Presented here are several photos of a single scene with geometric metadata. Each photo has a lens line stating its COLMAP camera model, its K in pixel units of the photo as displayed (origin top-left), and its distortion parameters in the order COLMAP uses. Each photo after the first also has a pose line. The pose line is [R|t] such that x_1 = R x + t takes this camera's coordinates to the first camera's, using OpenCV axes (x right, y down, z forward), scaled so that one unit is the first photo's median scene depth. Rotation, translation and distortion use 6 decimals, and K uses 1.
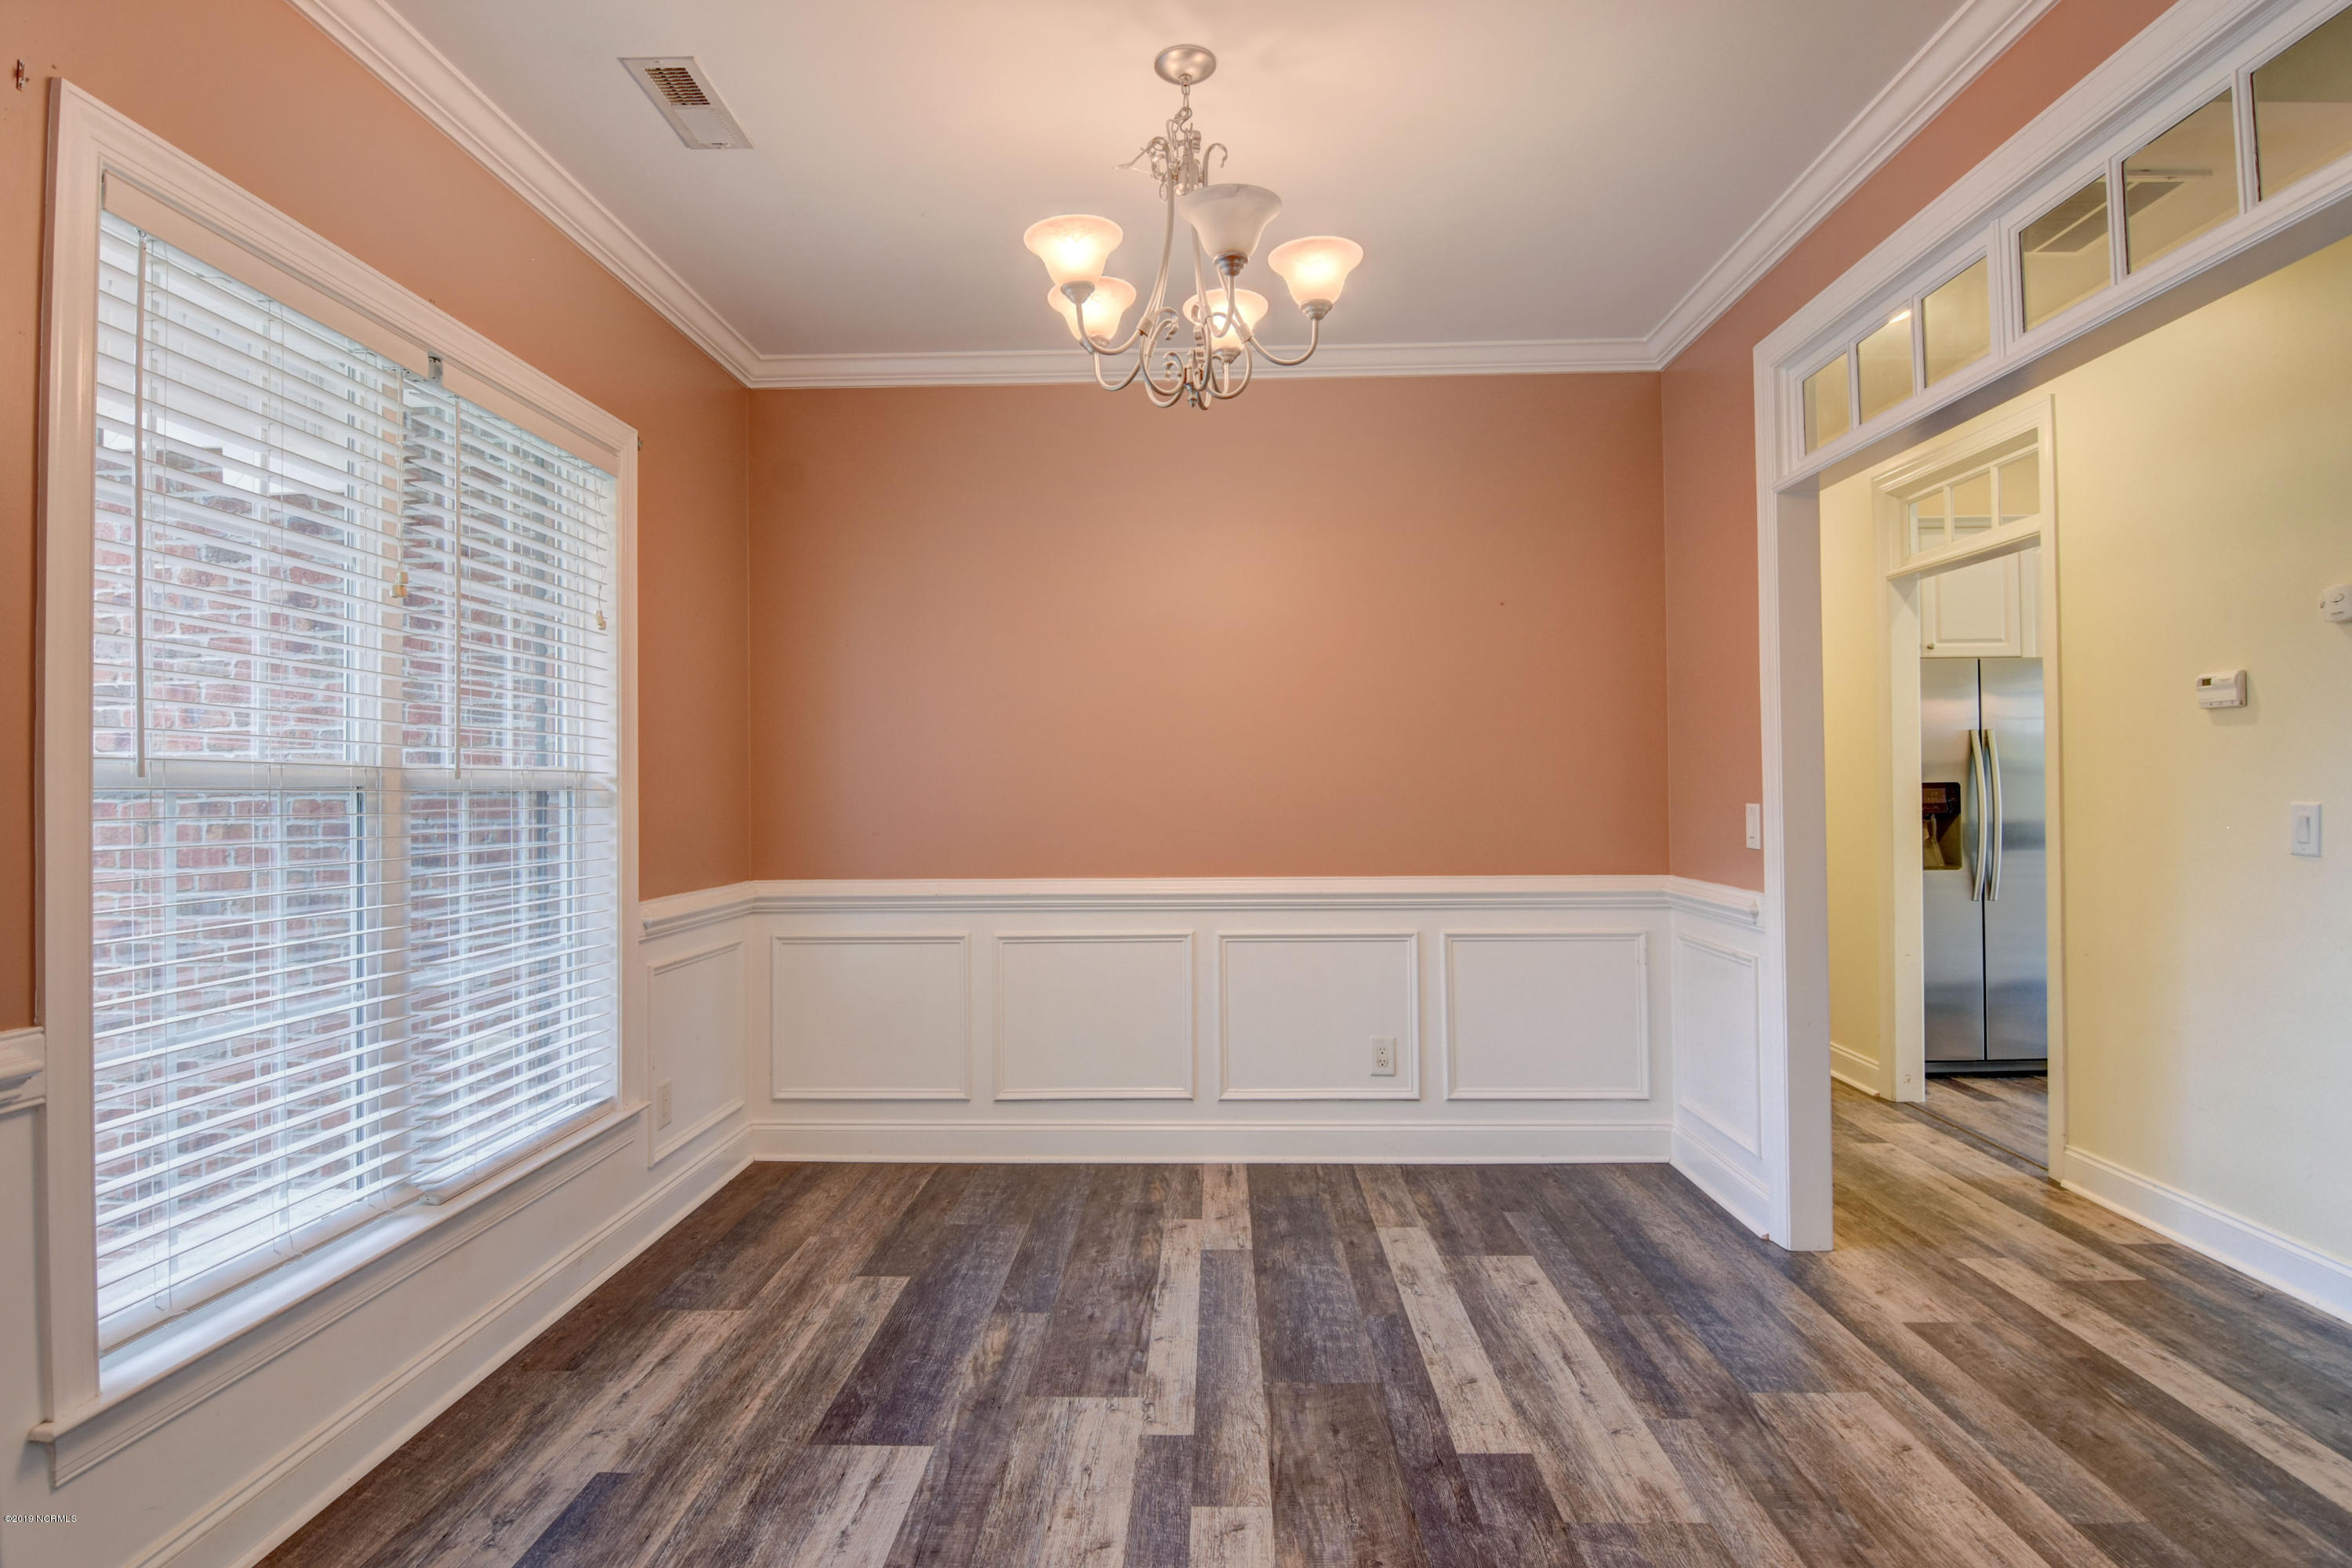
lens RADIAL K [[1239.7, 0, 1172.2], [0, 1239.7, 768.9], [0, 0, 1]] dist [-0.003347, -0.014718]
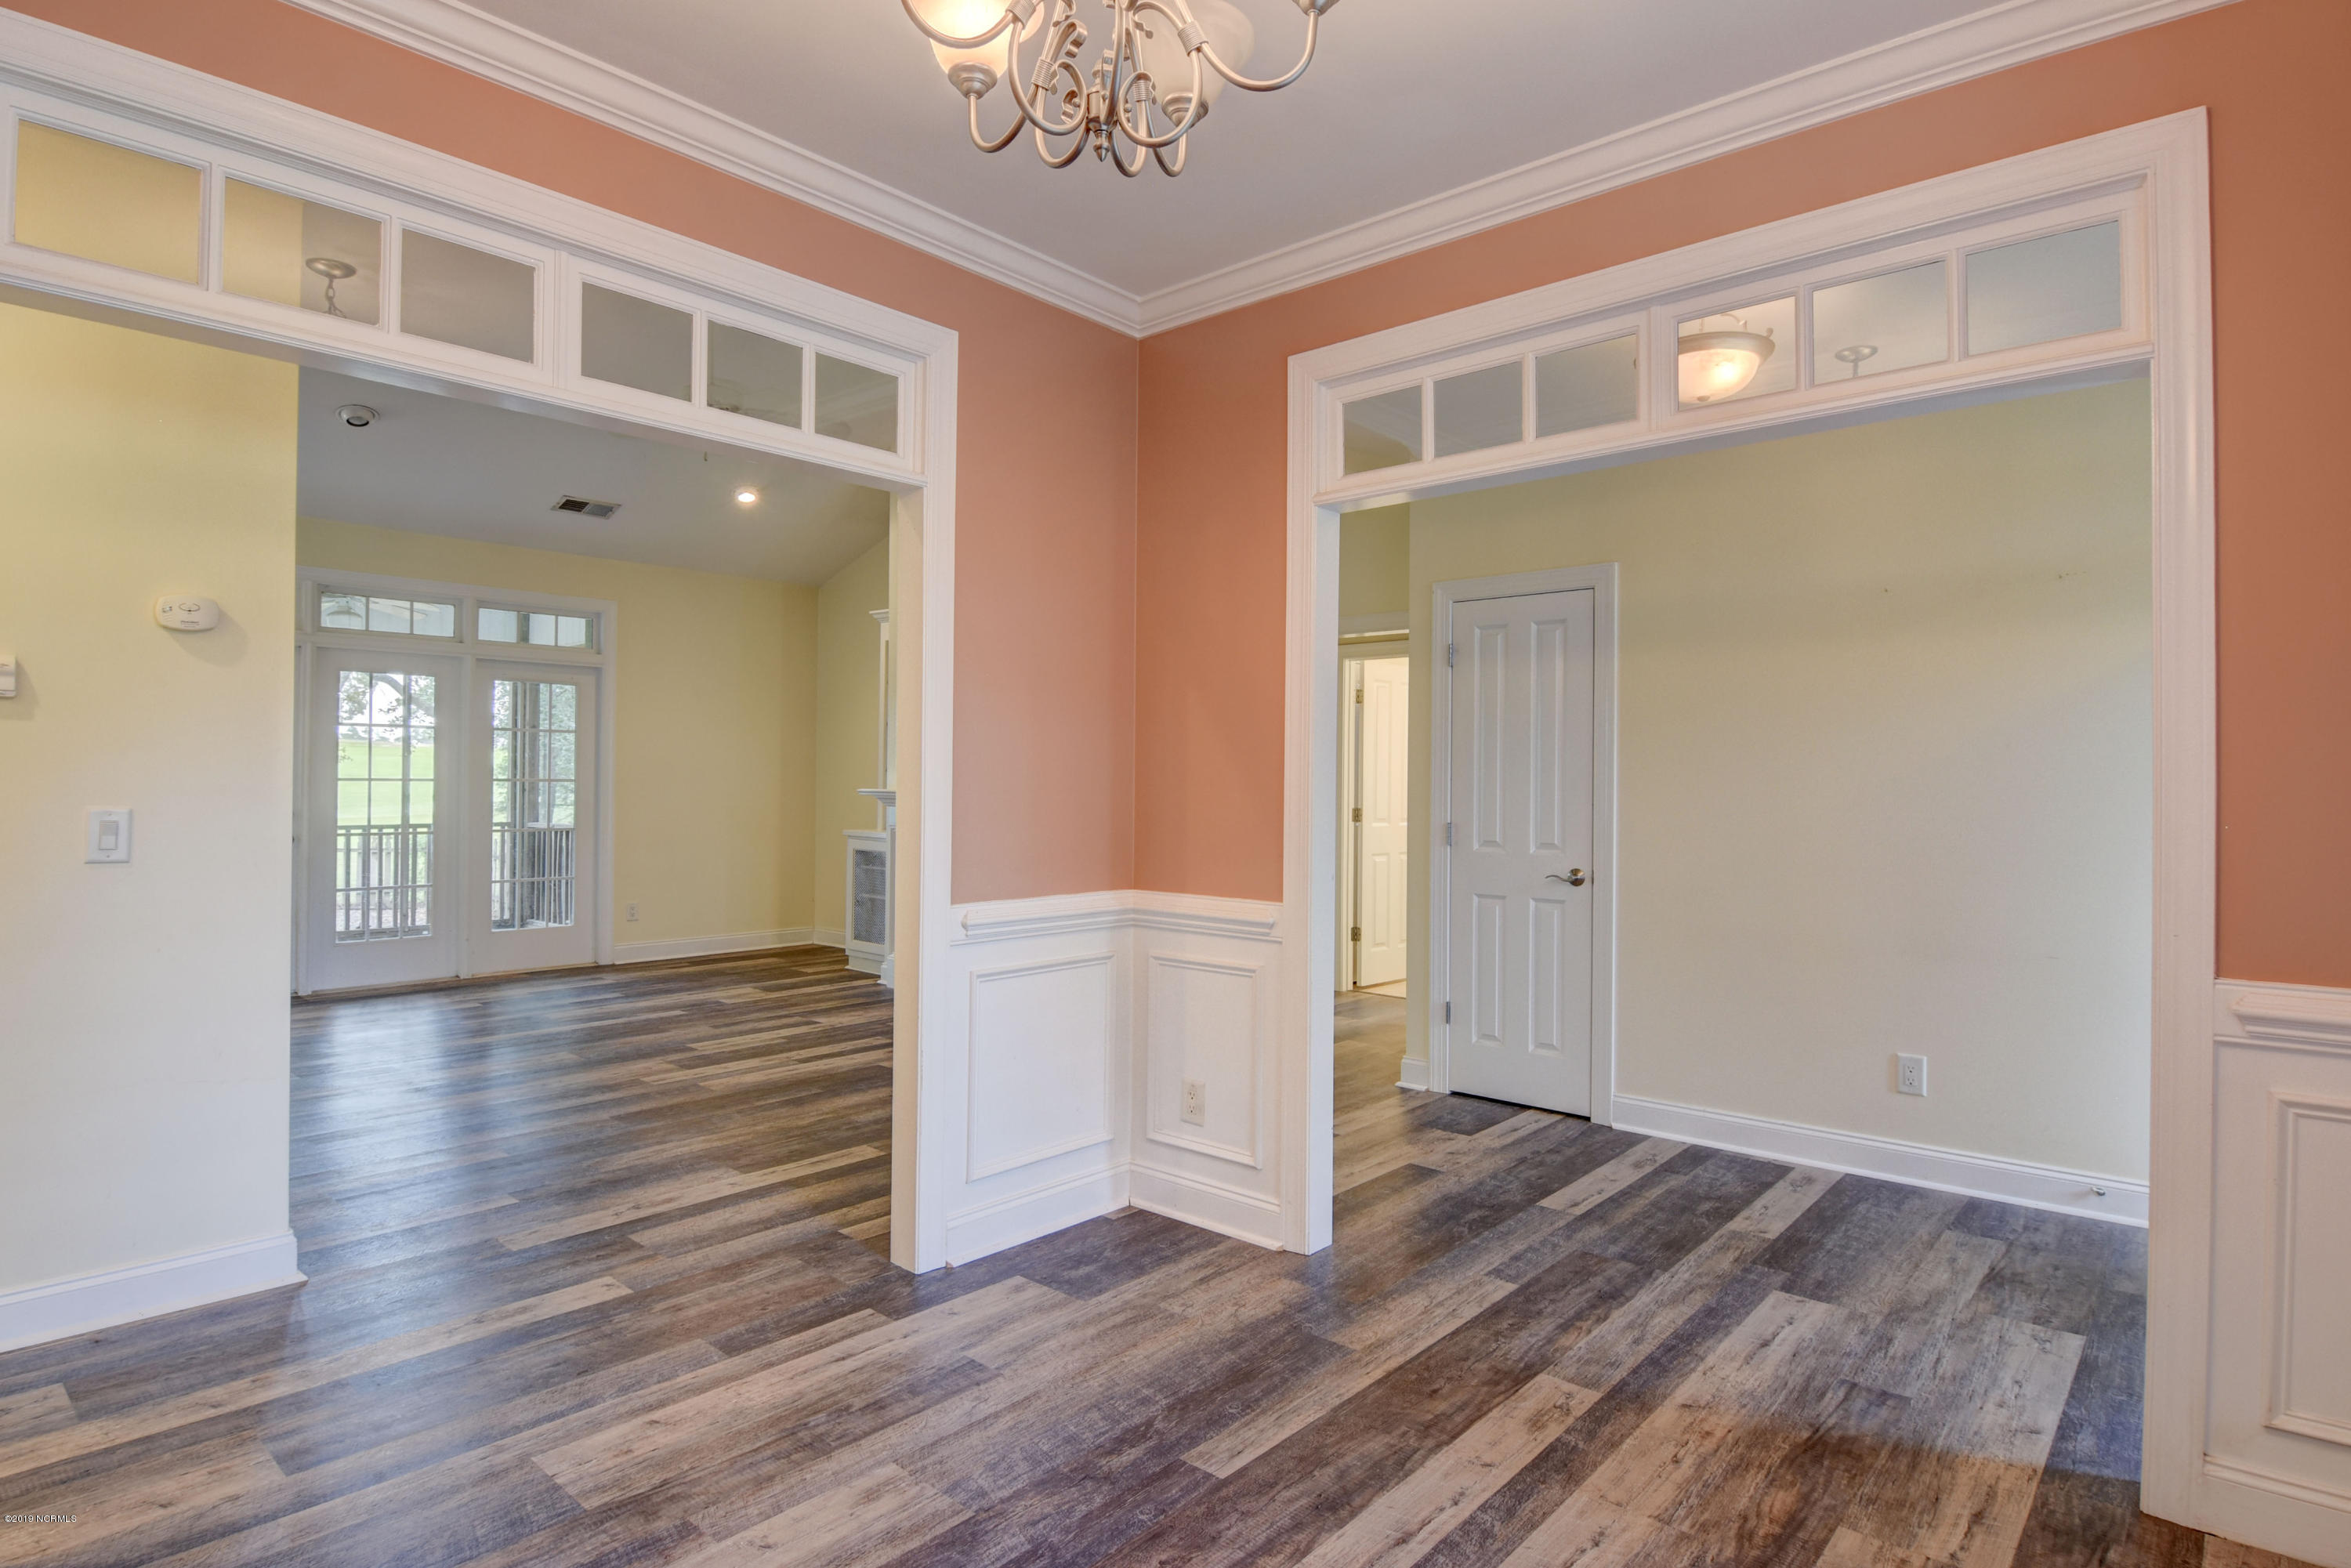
lens RADIAL K [[1239.1, 0, 1166.8], [0, 1239.1, 790.9], [0, 0, 1]] dist [-0.003347, -0.014718]
pose [[-0.767975, 0.002760, 0.640474, -0.408478], [-0.005264, 0.999930, -0.010621, 0.025425], [-0.640459, -0.011528, -0.767906, 1.522214]]
